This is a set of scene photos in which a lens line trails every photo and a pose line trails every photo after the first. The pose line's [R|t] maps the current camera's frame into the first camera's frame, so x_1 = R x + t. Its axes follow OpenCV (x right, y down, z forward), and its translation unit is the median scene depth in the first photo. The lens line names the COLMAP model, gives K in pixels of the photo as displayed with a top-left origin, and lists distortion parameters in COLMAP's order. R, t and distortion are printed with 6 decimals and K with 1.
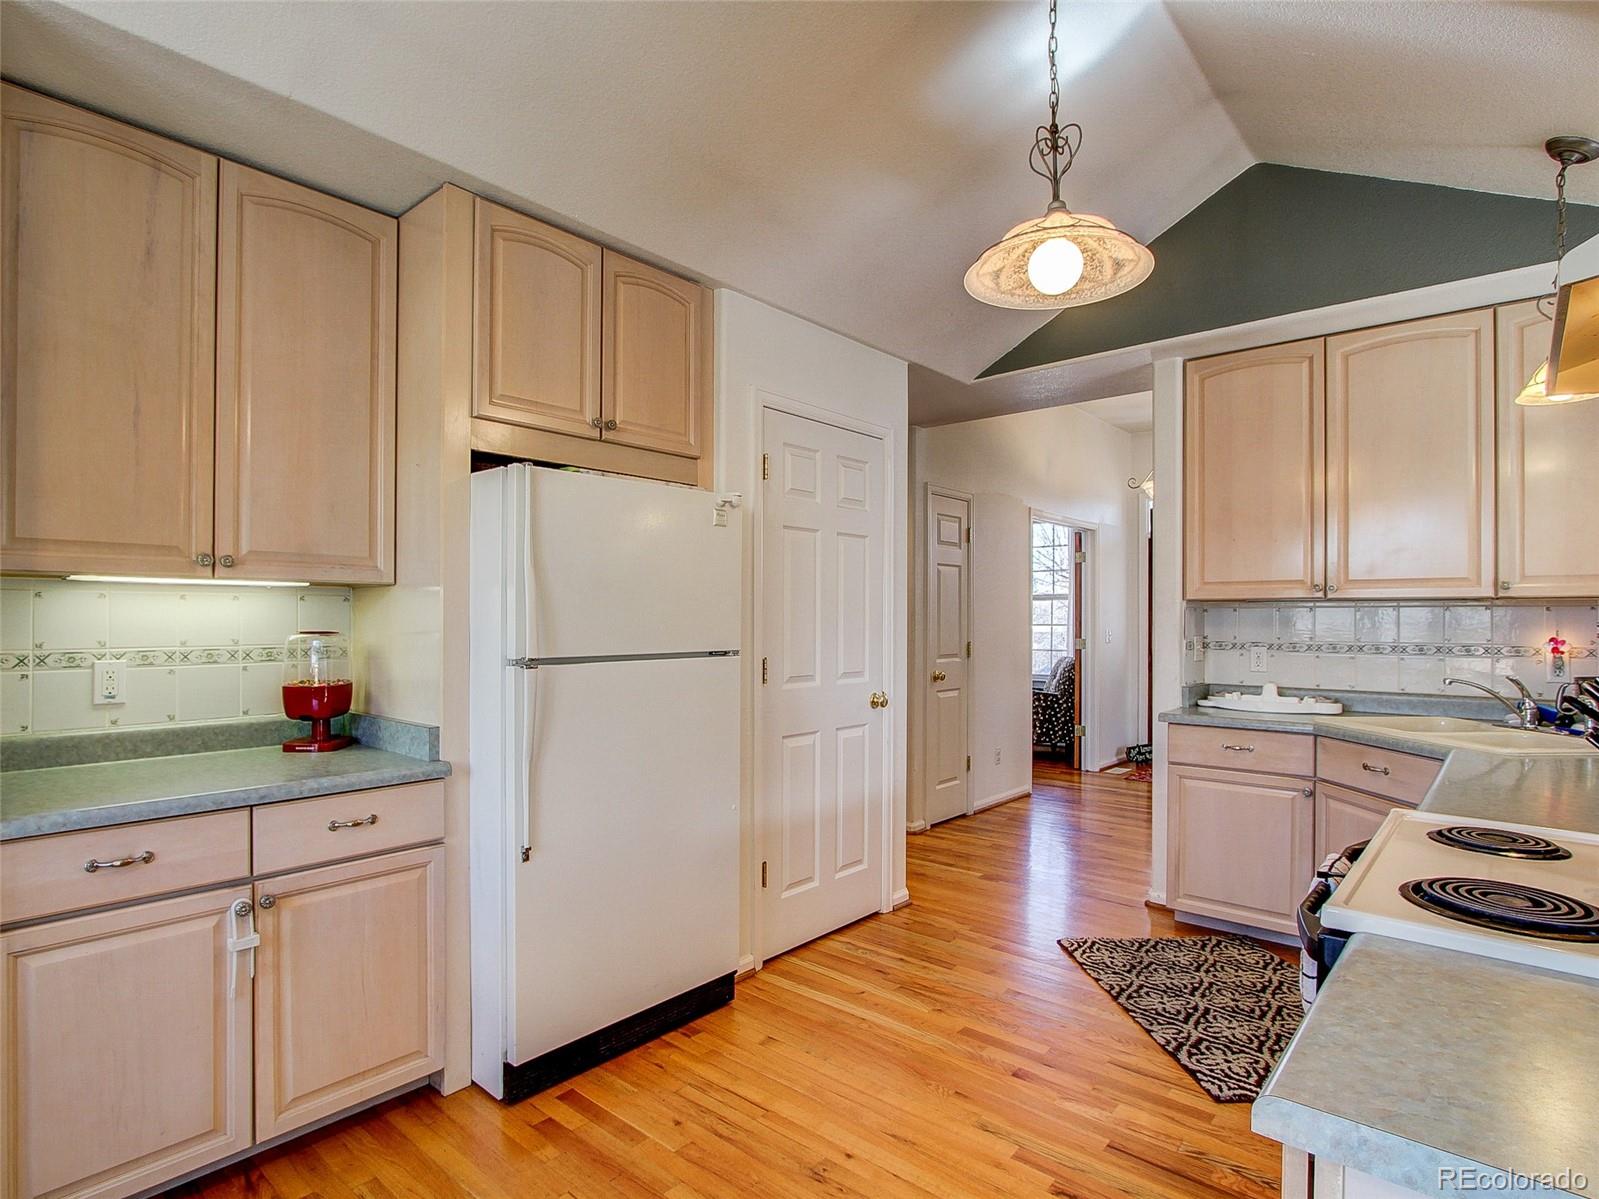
lens RADIAL K [[830.2, 0, 792.8], [0, 830.2, 620.0], [0, 0, 1]] dist [-0.017312, 0.002388]
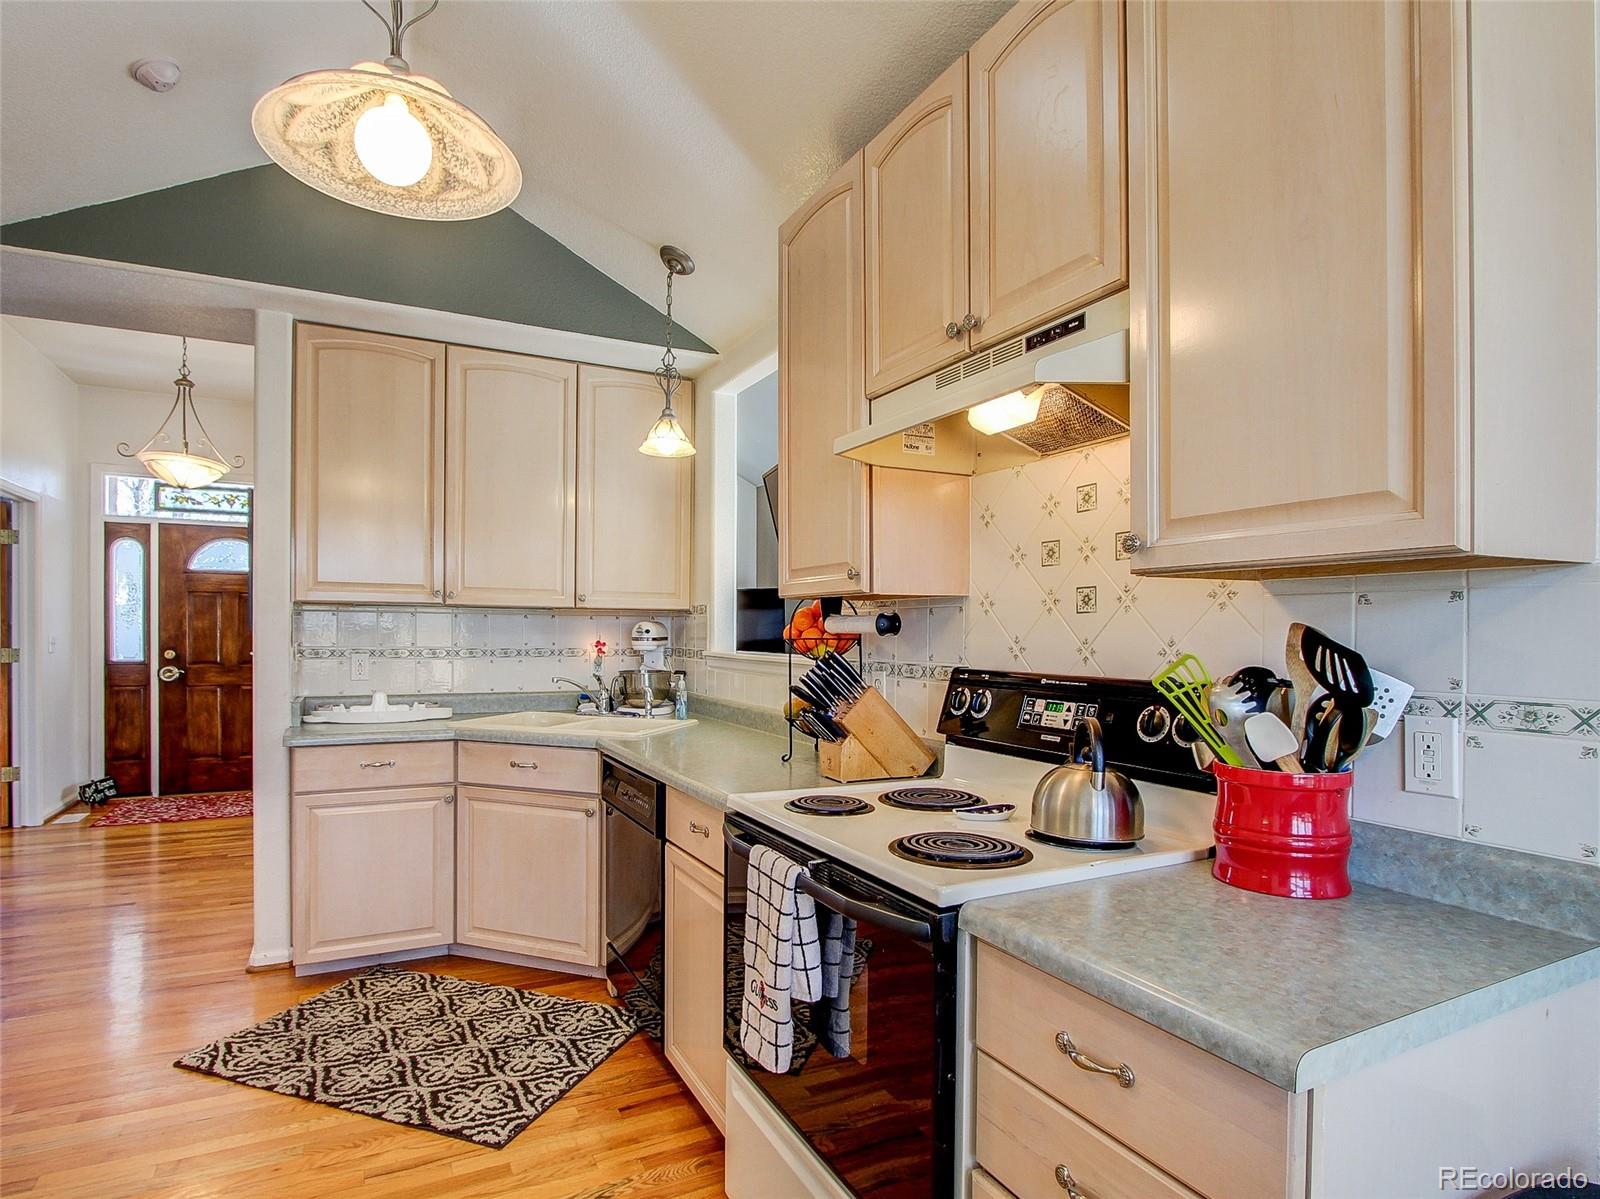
lens RADIAL K [[835.3, 0, 775.6], [0, 835.3, 639.1], [0, 0, 1]] dist [-0.020565, 0.001964]
pose [[0.388377, -0.009340, 0.921453, -0.154246], [-0.007134, 0.999888, 0.013142, 0.000380], [-0.921473, -0.011678, 0.388267, 0.261300]]
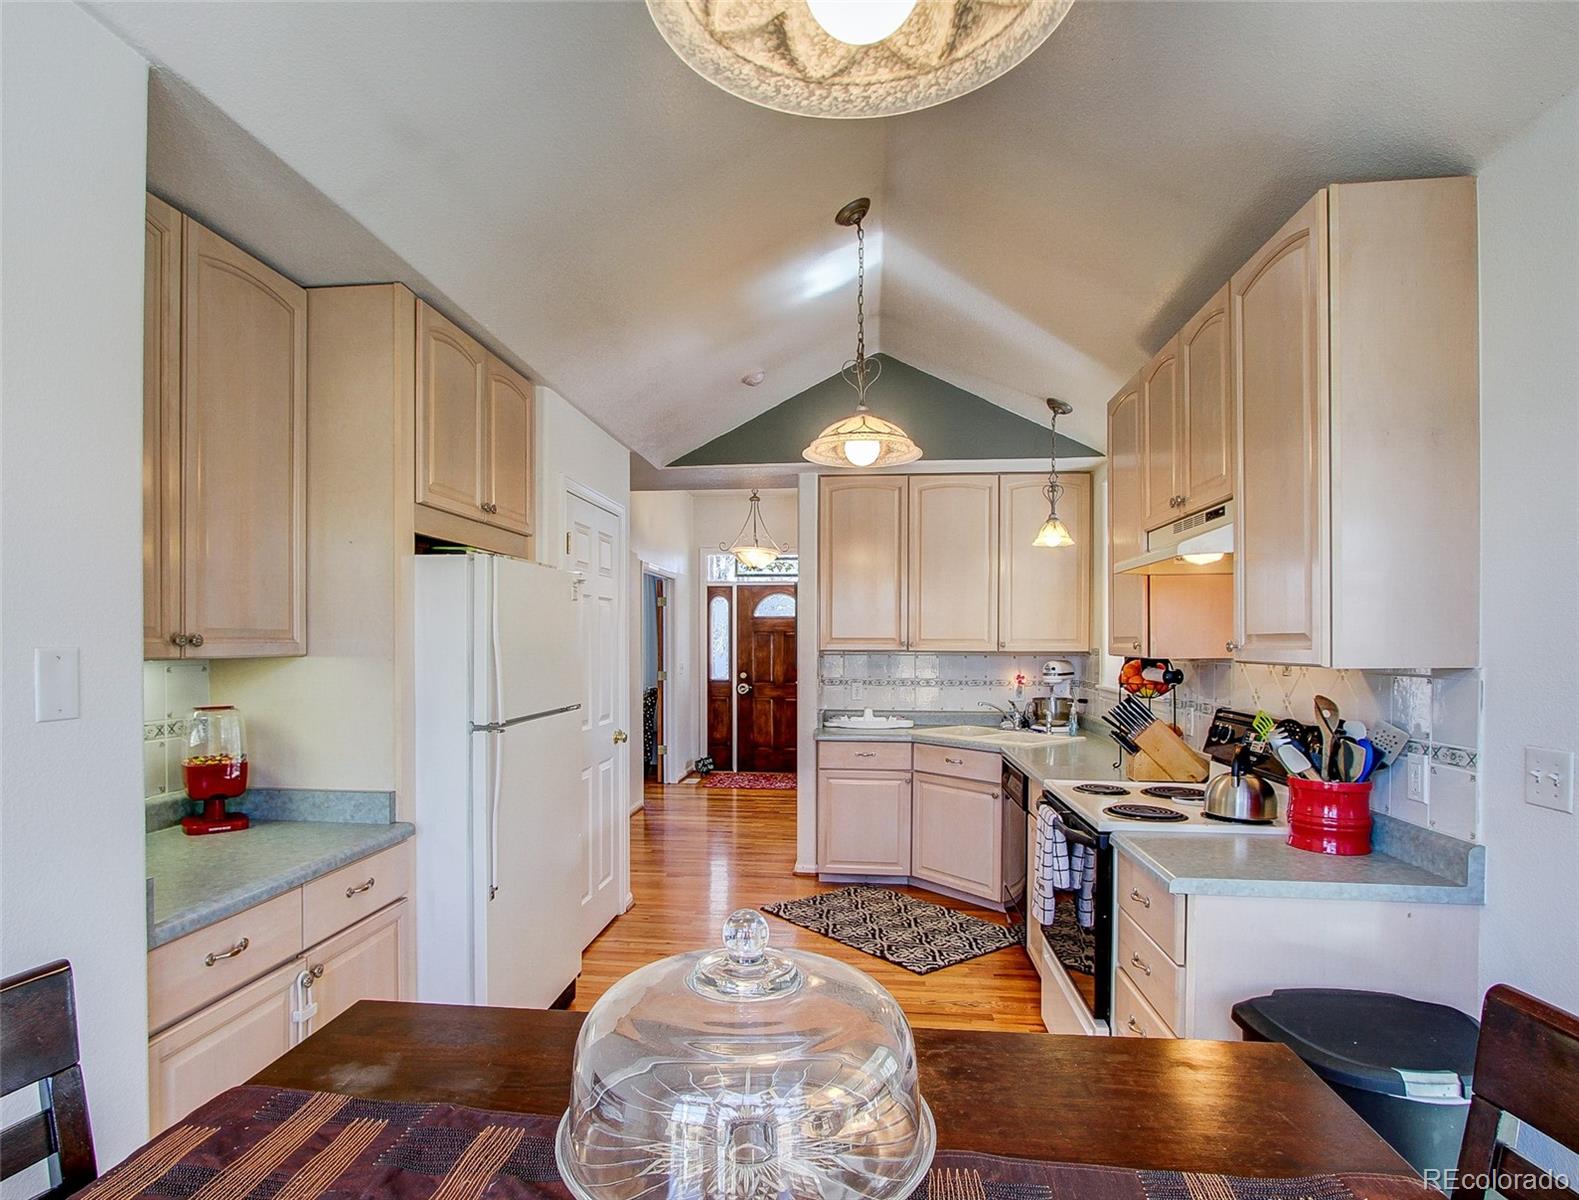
lens RADIAL K [[814.7, 0, 775.1], [0, 814.7, 660.8], [0, 0, 1]] dist [-0.003023, 0.000243]
pose [[0.828828, -0.012300, 0.559369, -0.436198], [0.000305, 0.999768, 0.021531, -0.045238], [-0.559504, -0.017675, 0.828639, -0.107430]]
